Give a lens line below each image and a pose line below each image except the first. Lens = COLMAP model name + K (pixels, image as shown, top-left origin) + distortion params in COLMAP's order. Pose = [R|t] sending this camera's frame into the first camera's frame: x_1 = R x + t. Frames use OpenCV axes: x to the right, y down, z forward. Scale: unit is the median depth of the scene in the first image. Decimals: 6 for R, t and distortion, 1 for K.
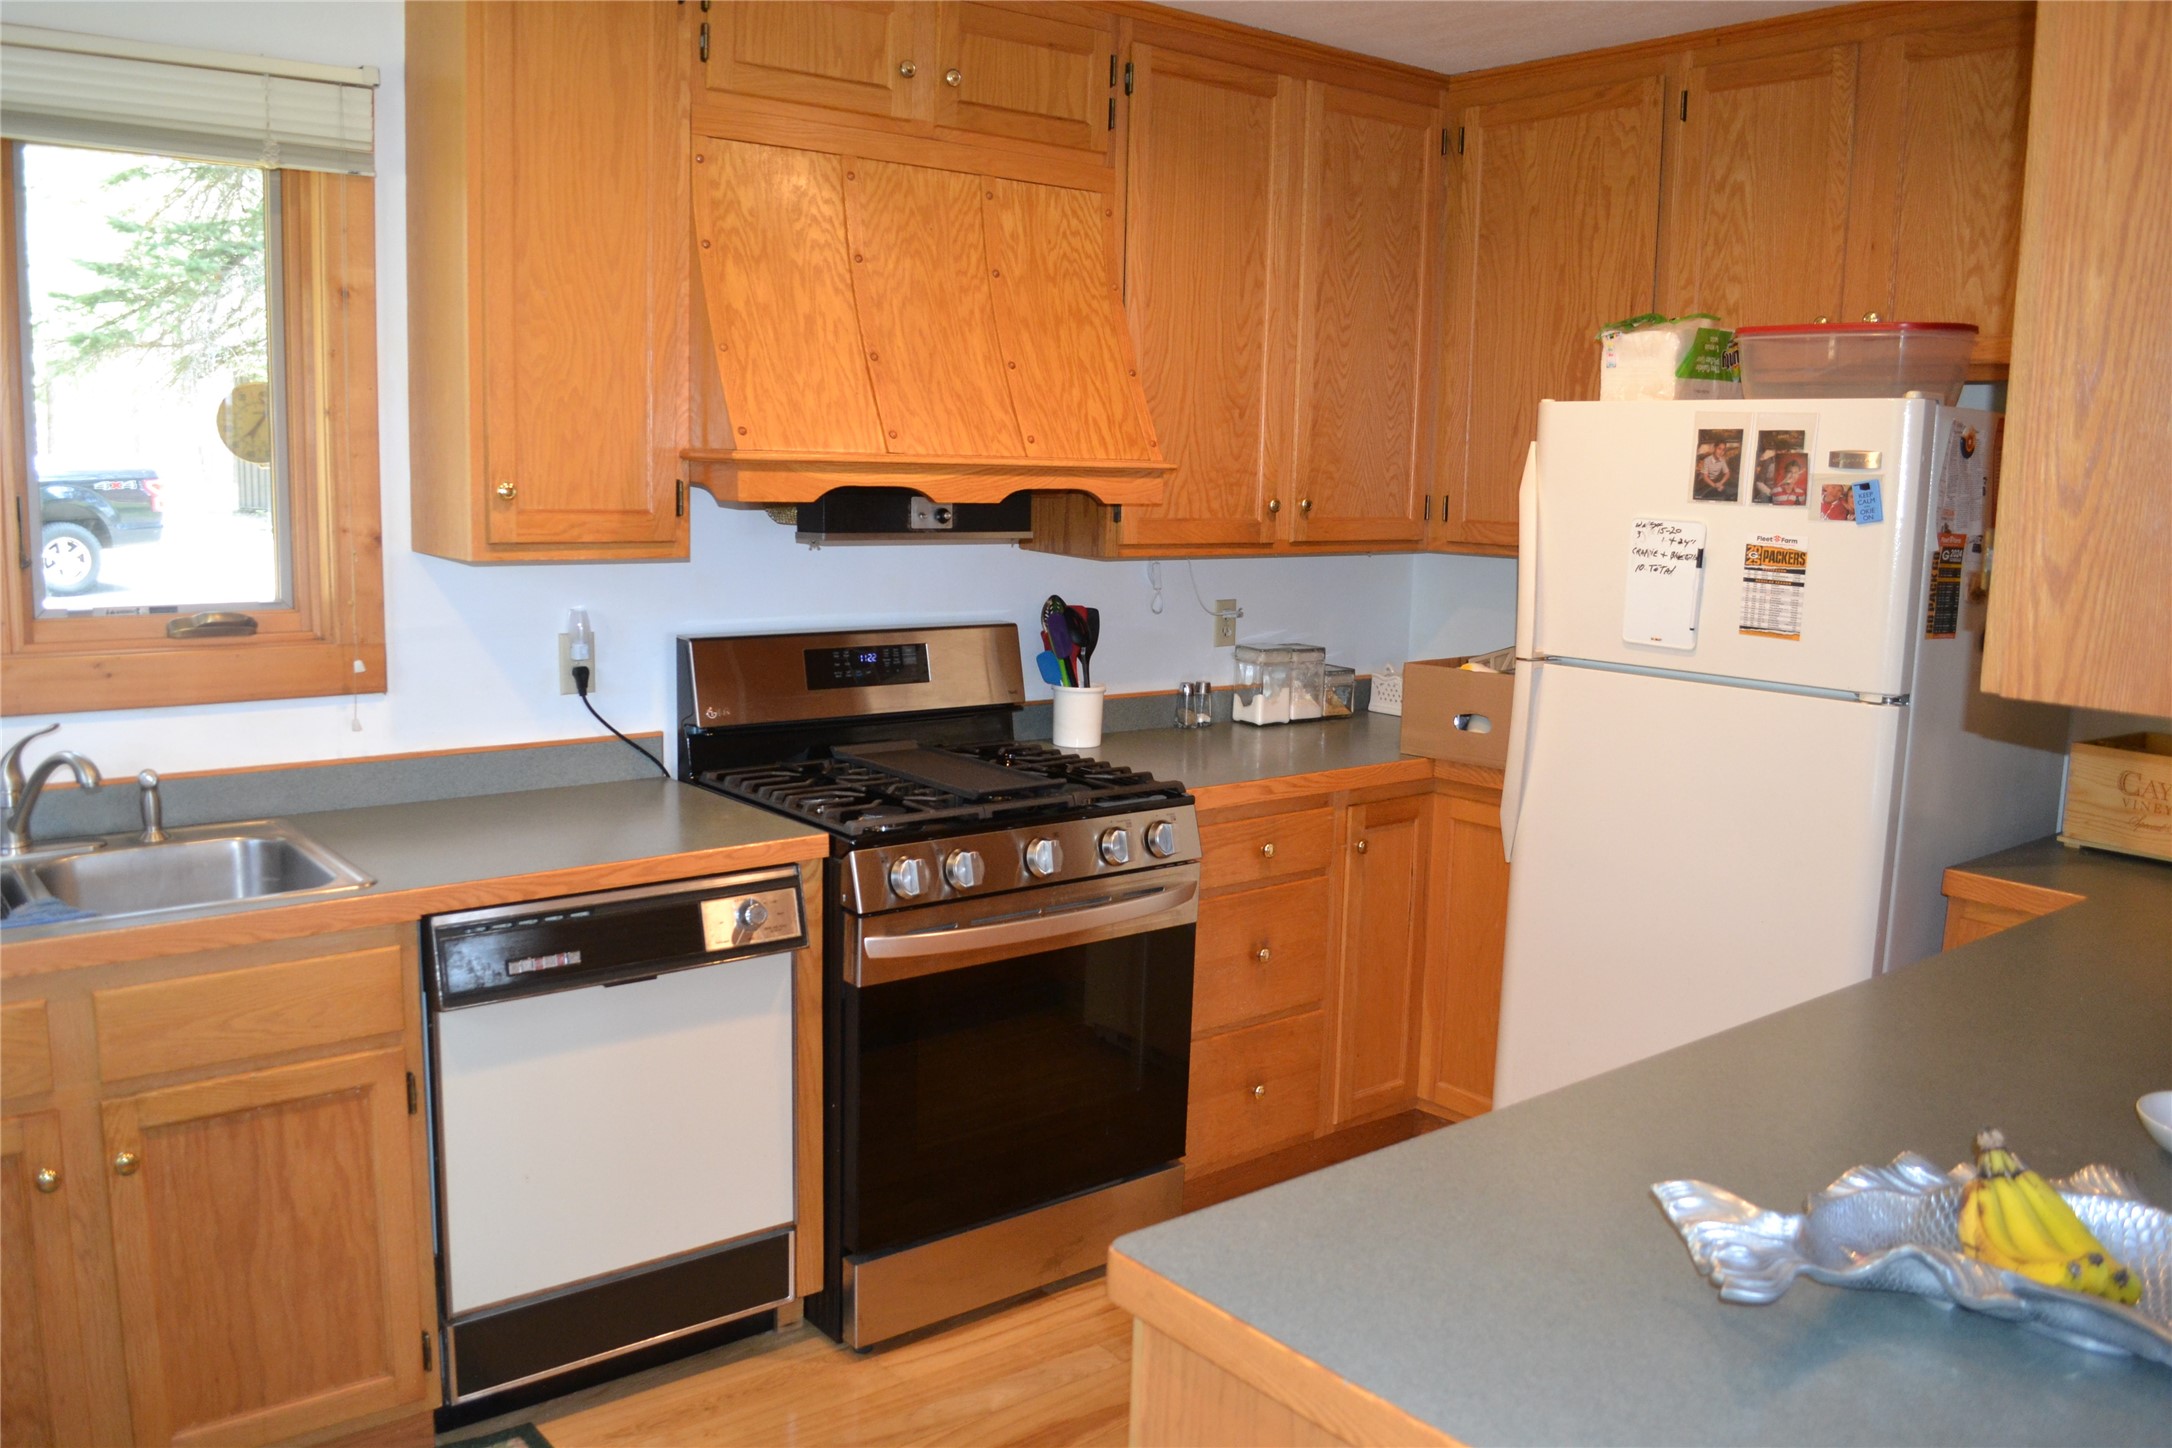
lens RADIAL K [[1730.9, 0, 1073.3], [0, 1730.9, 727.1], [0, 0, 1]] dist [-0.079963, 0.007868]
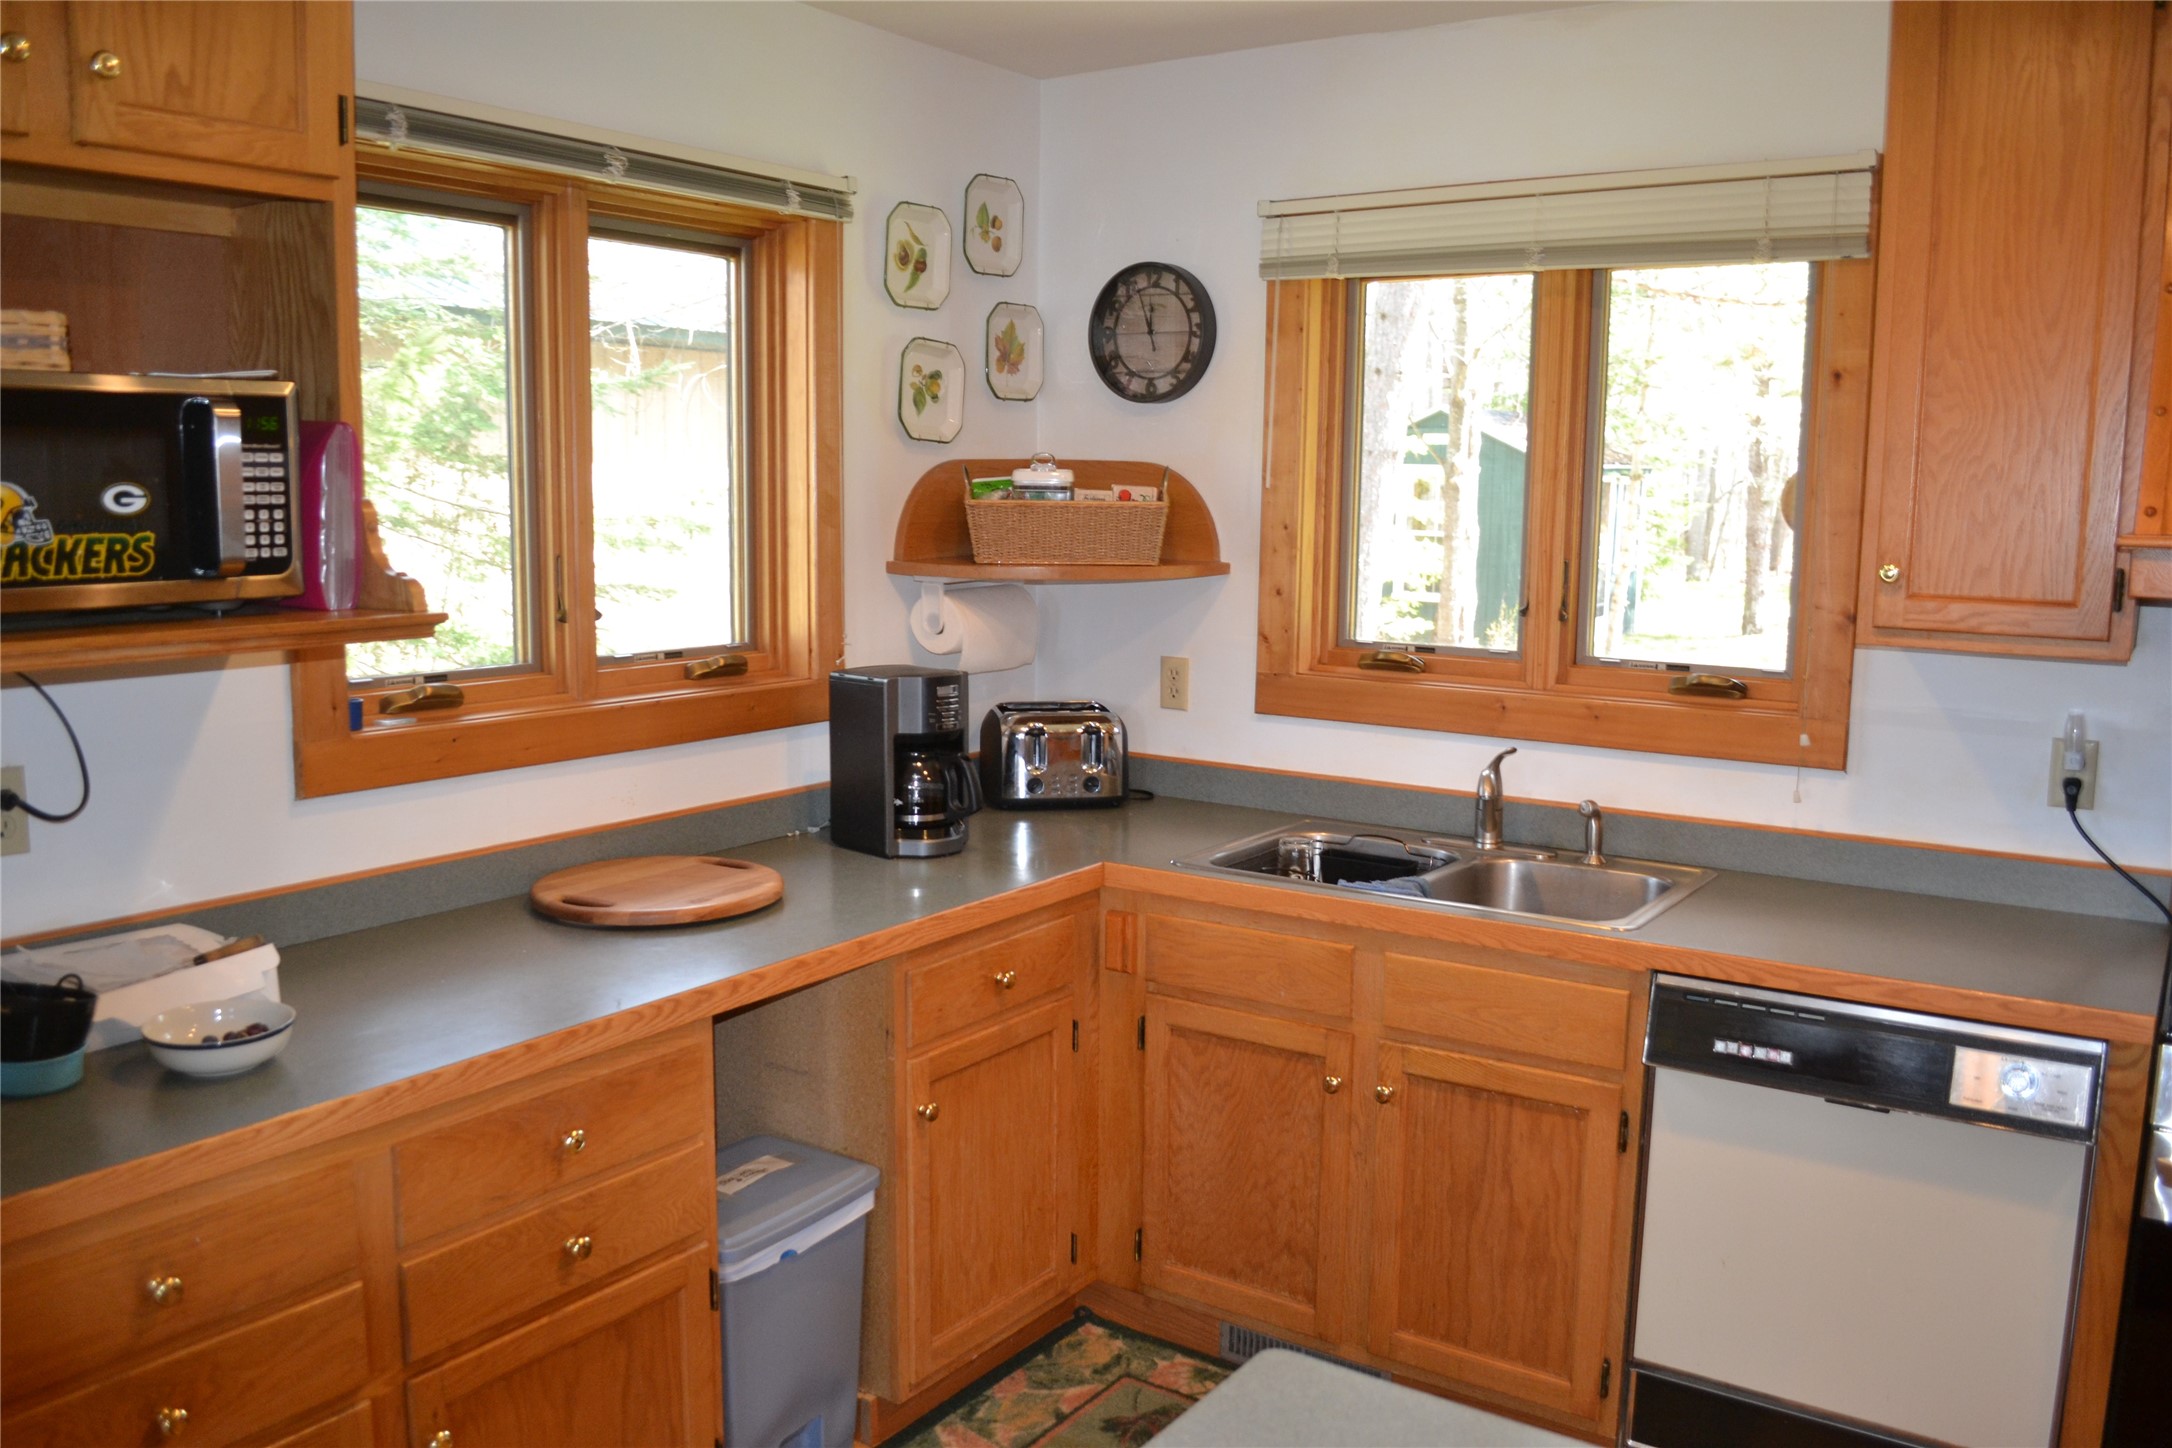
lens RADIAL K [[1730.9, 0, 1070.2], [0, 1730.9, 730.5], [0, 0, 1]] dist [-0.079963, 0.007868]
pose [[0.287108, 0.110163, -0.951542, 0.419176], [-0.153138, 0.985867, 0.067930, -0.042823], [0.945578, 0.126214, 0.299921, 0.277131]]
